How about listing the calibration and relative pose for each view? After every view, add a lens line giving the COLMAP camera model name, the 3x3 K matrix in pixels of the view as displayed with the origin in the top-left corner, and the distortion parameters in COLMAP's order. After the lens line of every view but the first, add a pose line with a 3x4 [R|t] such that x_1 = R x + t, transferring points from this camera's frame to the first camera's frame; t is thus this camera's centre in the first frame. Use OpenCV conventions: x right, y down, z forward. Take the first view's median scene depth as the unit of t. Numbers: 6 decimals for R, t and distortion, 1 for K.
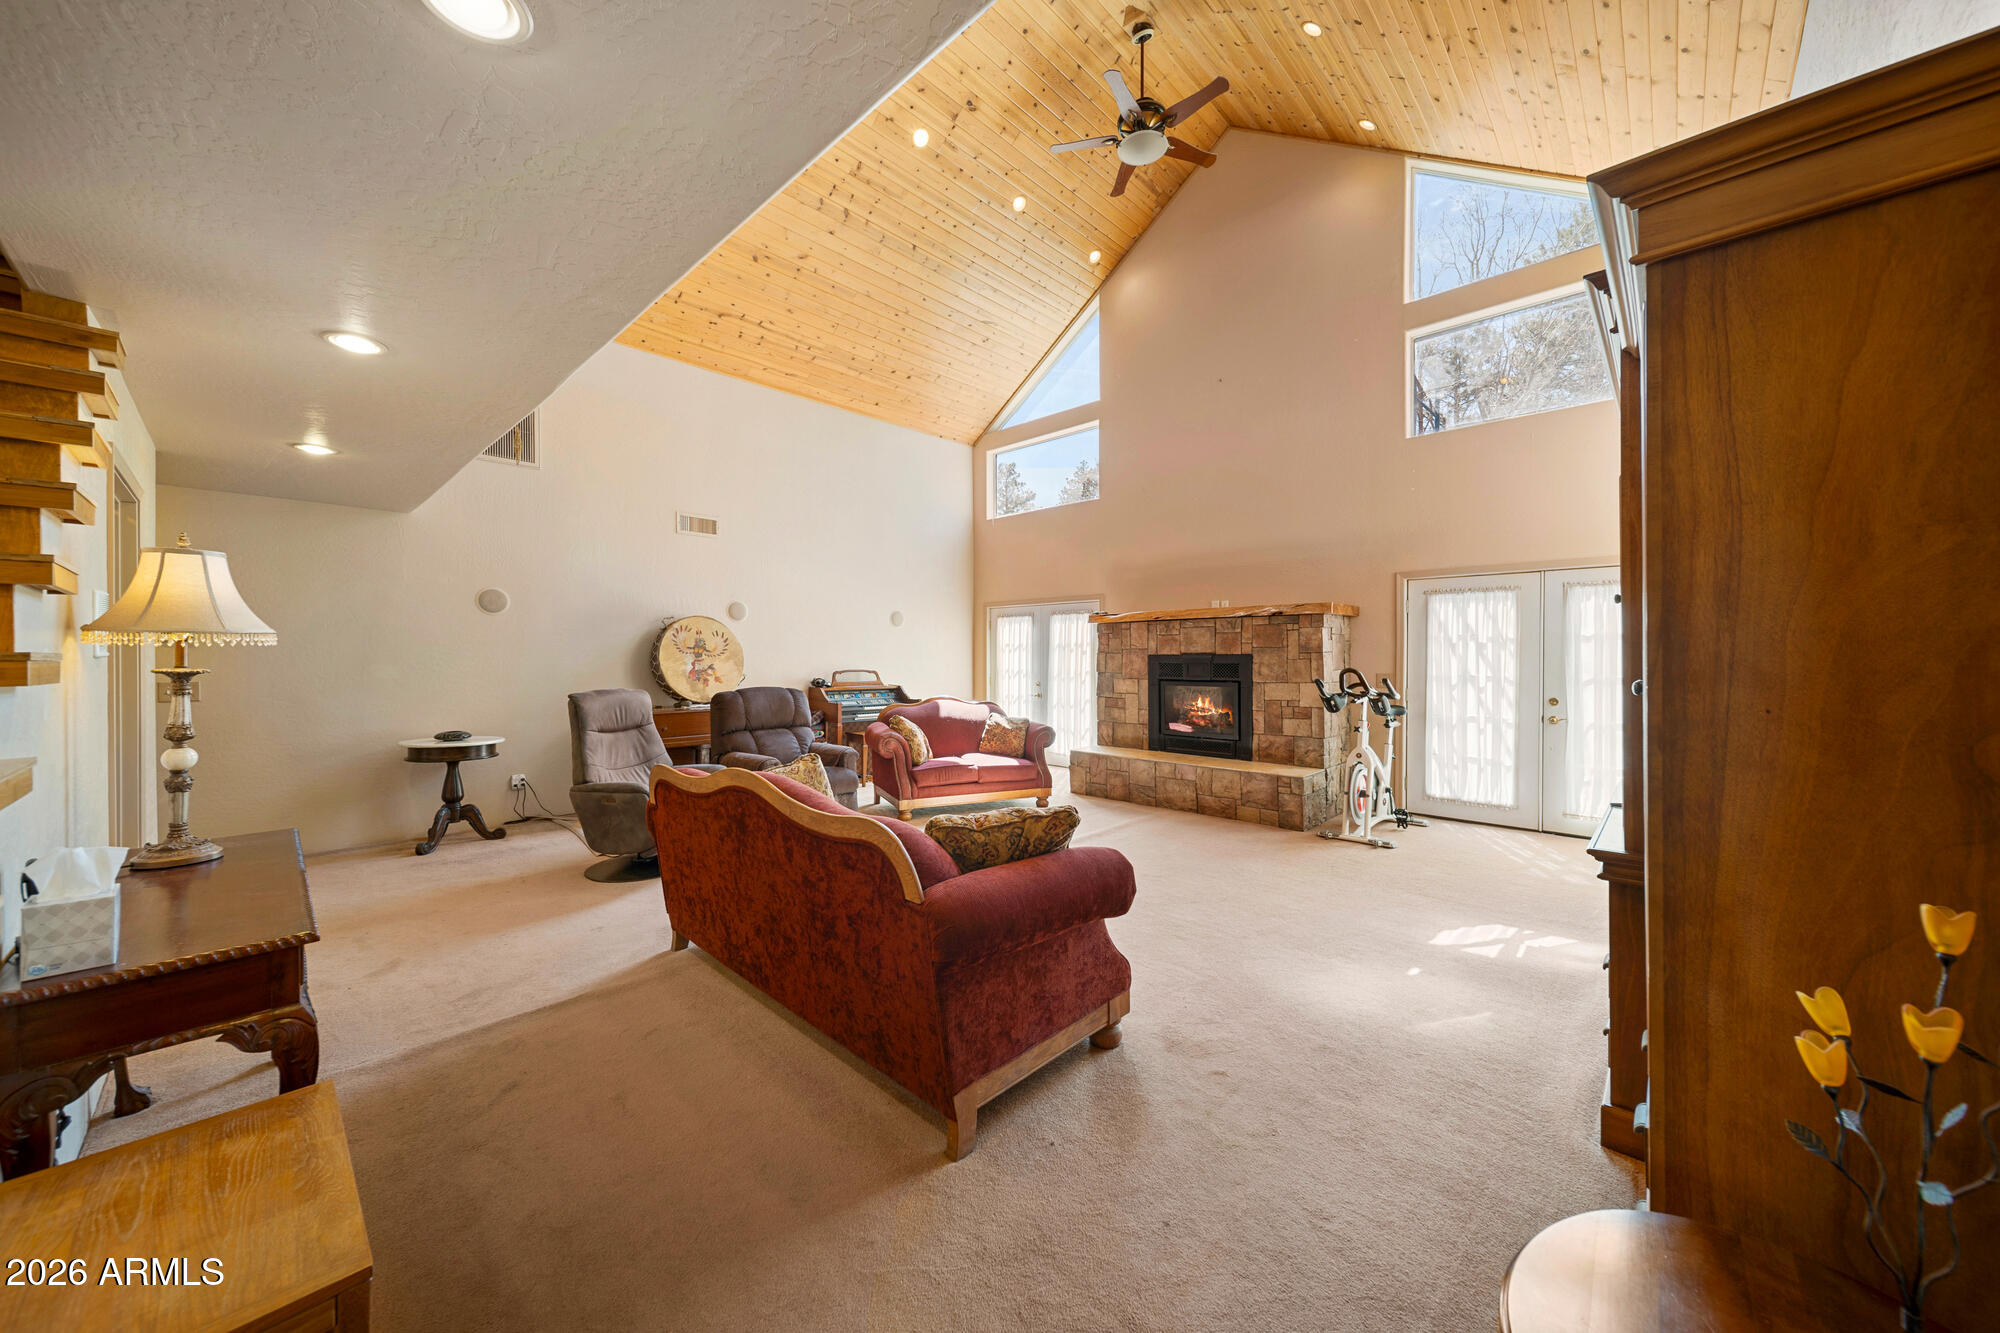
lens RADIAL K [[702.3, 0, 989.0], [0, 702.3, 661.3], [0, 0, 1]] dist [0.015576, -0.005088]
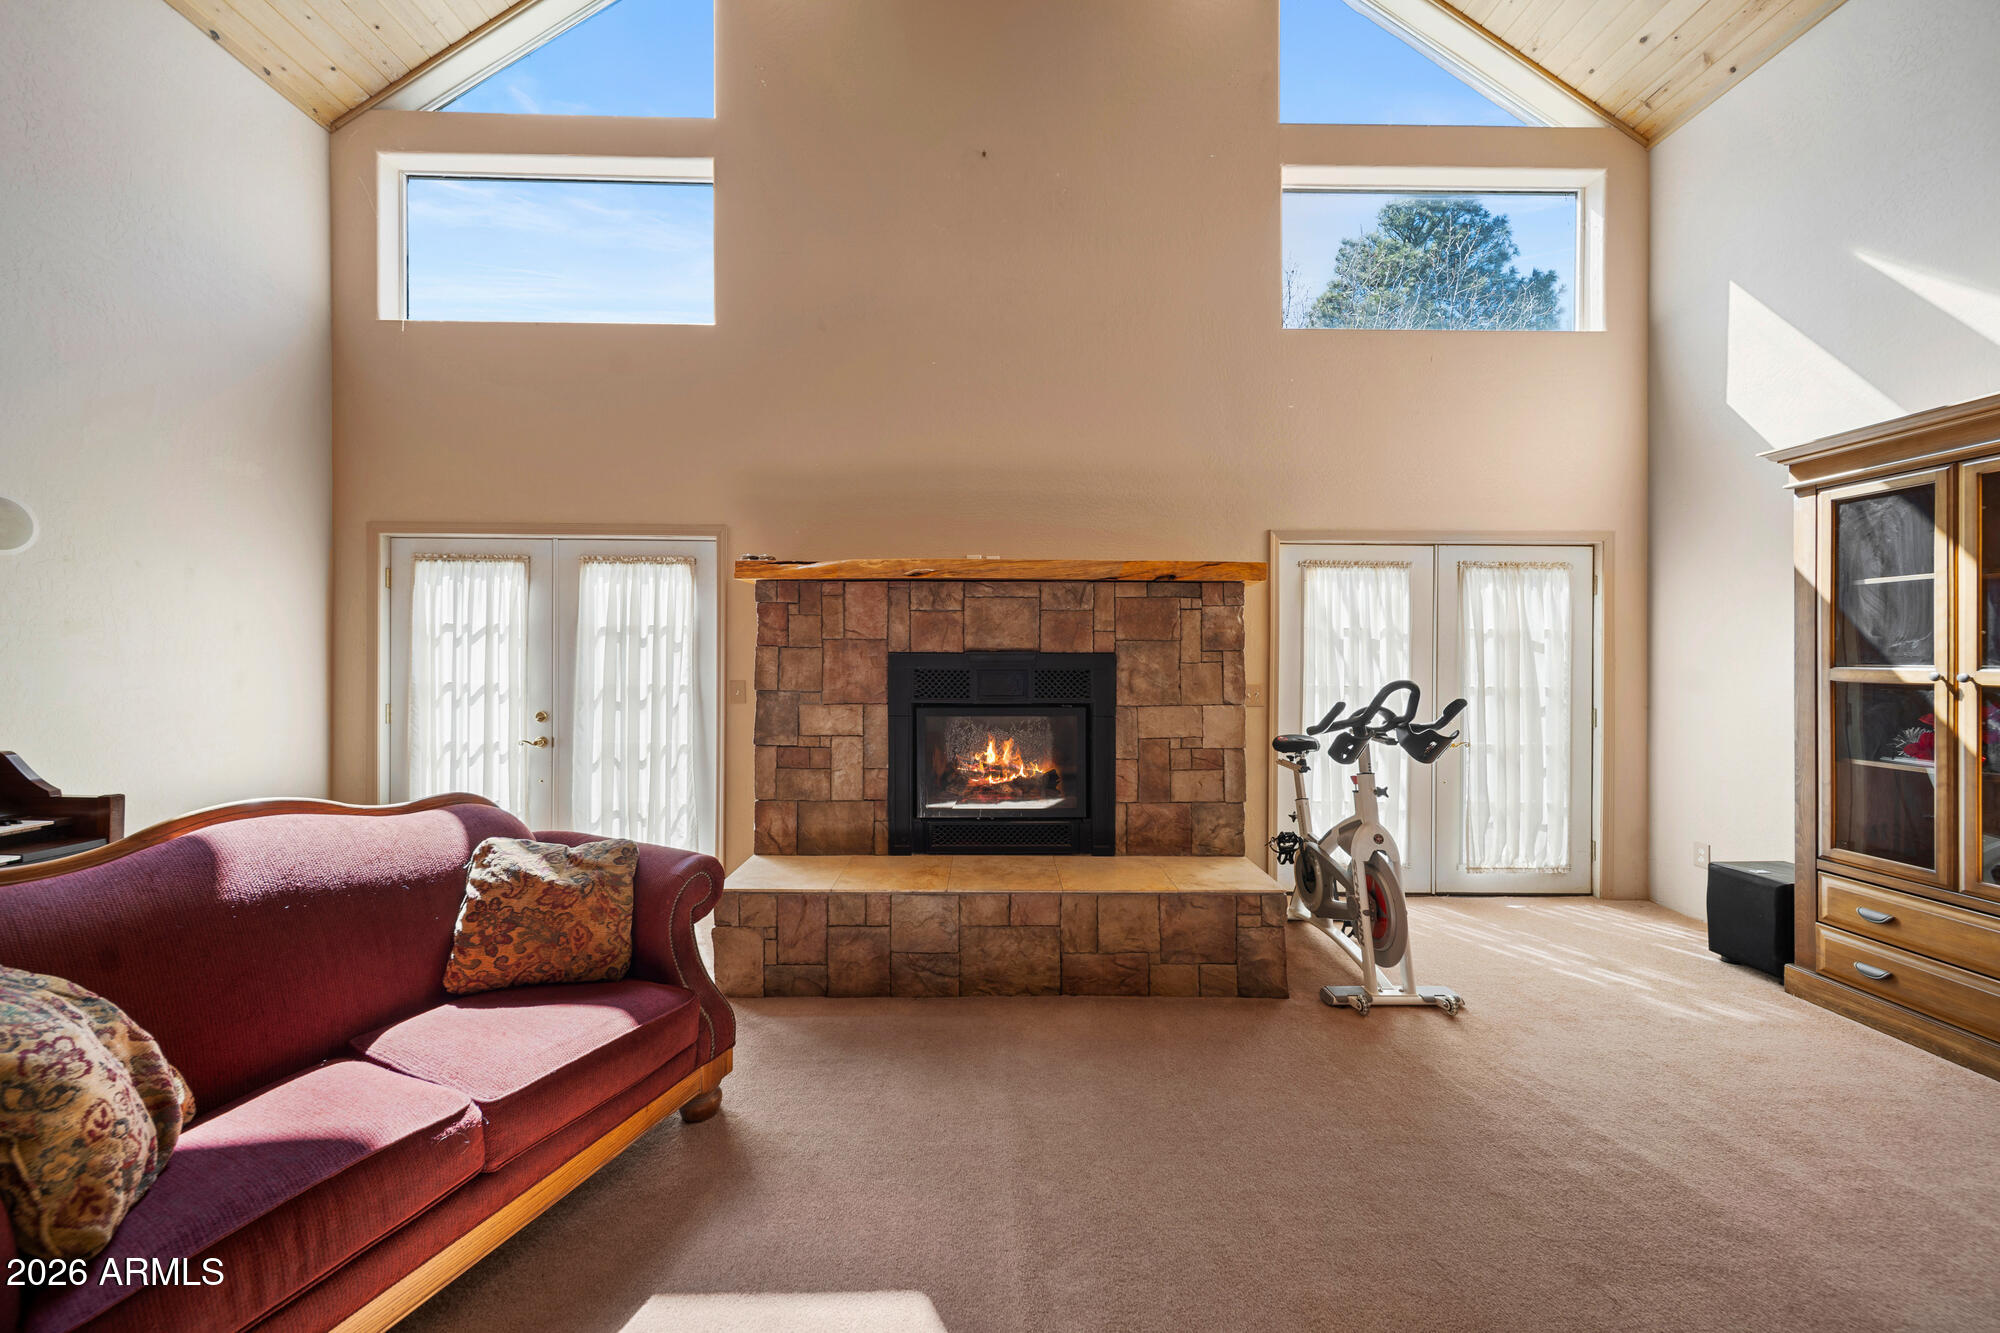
lens RADIAL K [[710.9, 0, 1002.3], [0, 710.9, 658.6], [0, 0, 1]] dist [0.007107, -0.000128]
pose [[0.706590, 0.002399, 0.707619, -0.063294], [-0.000560, 0.999996, -0.002831, -0.004121], [-0.707623, 0.001604, 0.706588, 0.687494]]
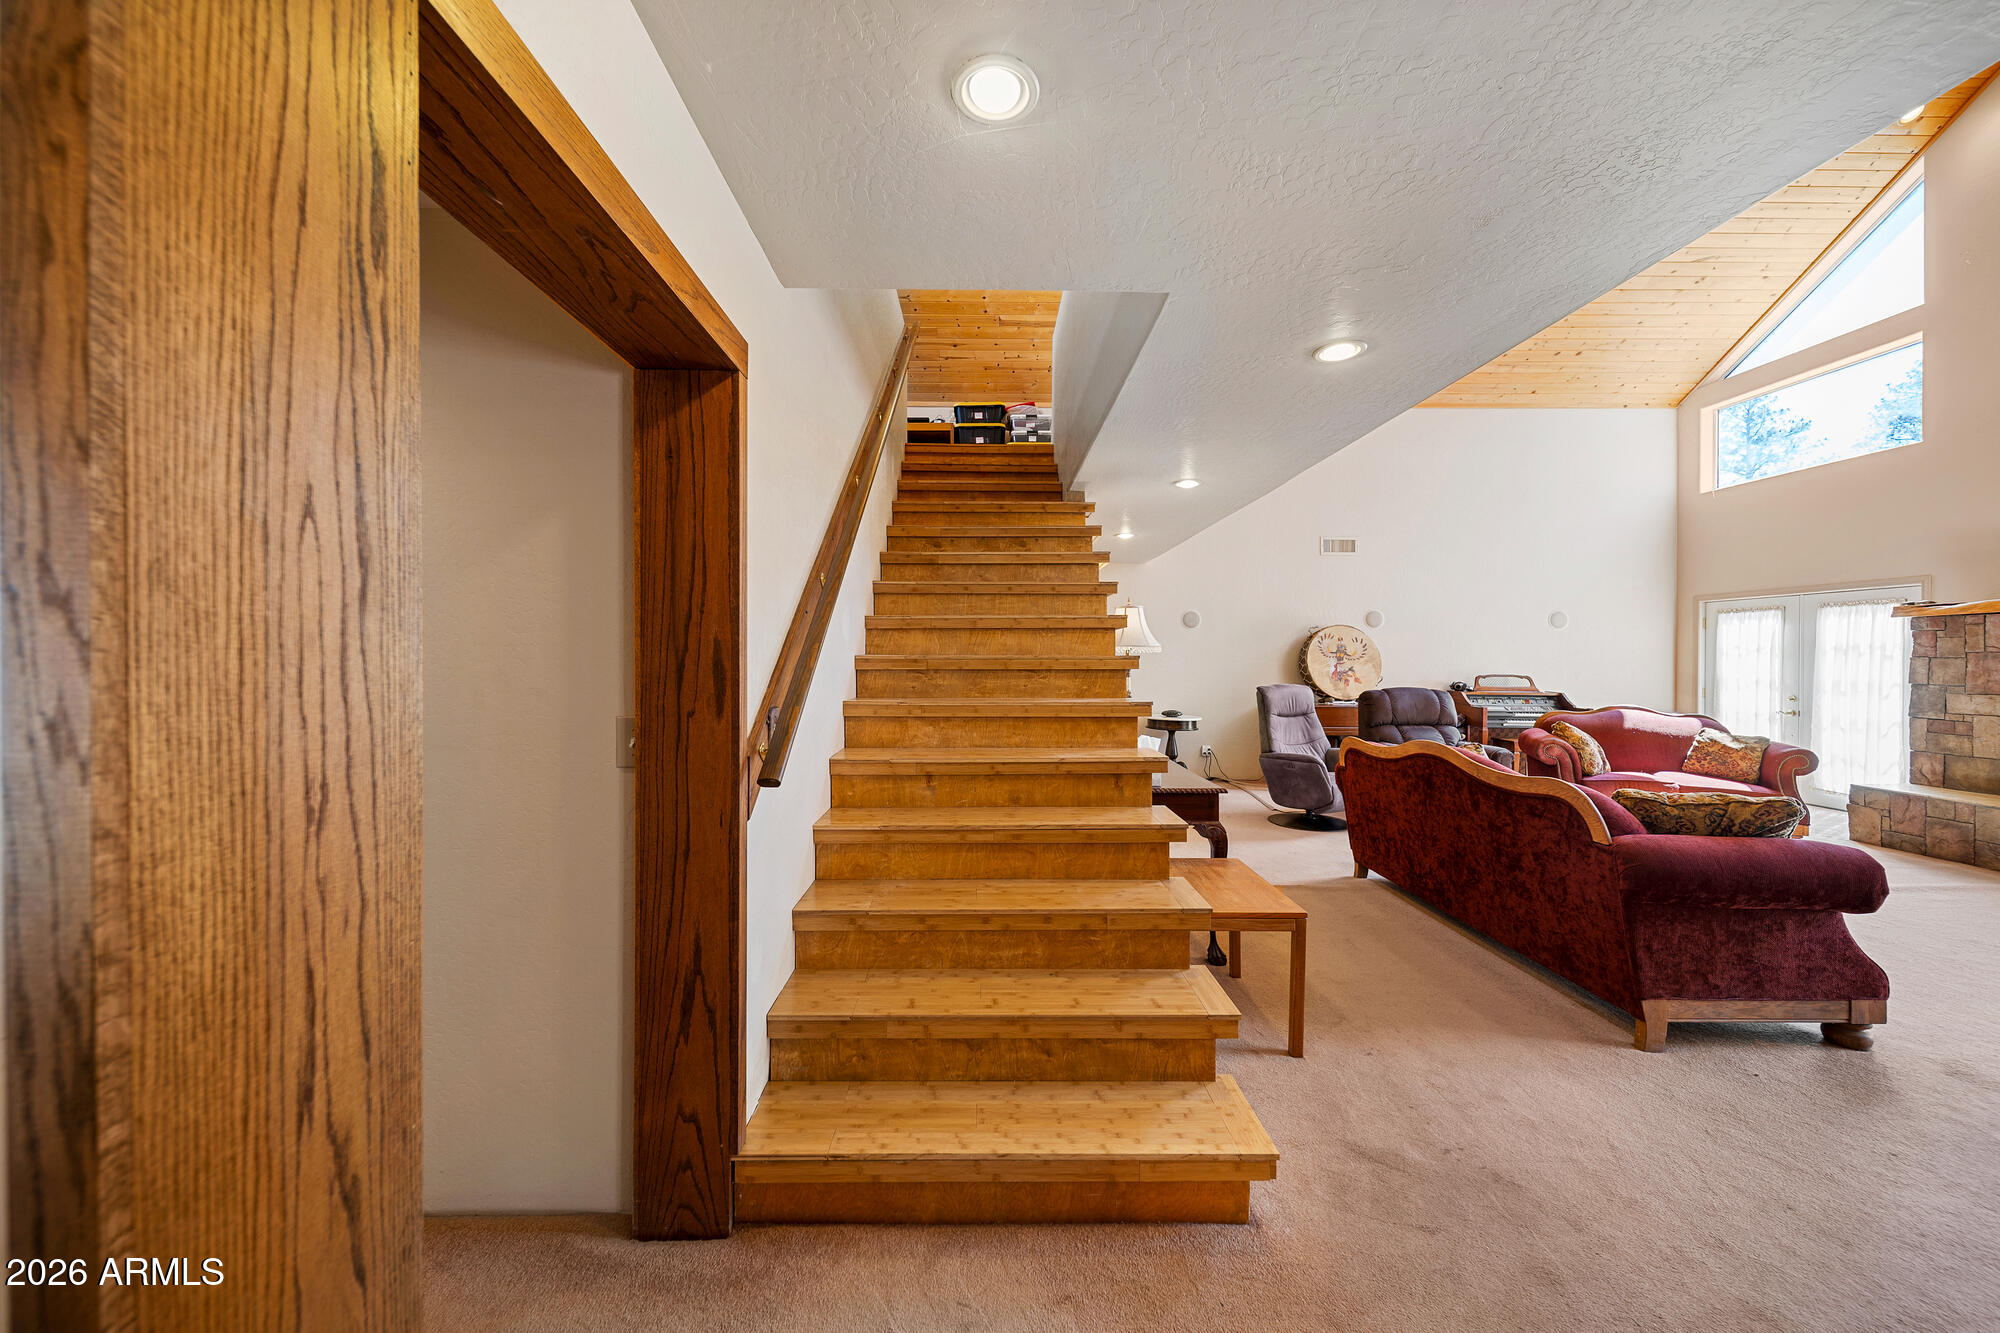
lens RADIAL K [[702.3, 0, 989.0], [0, 702.3, 661.3], [0, 0, 1]] dist [0.015576, -0.005088]
pose [[0.700583, 0.006117, -0.713545, 0.011348], [-0.010486, 0.999944, -0.001724, 0.003786], [0.713494, 0.008690, 0.700608, -0.243190]]
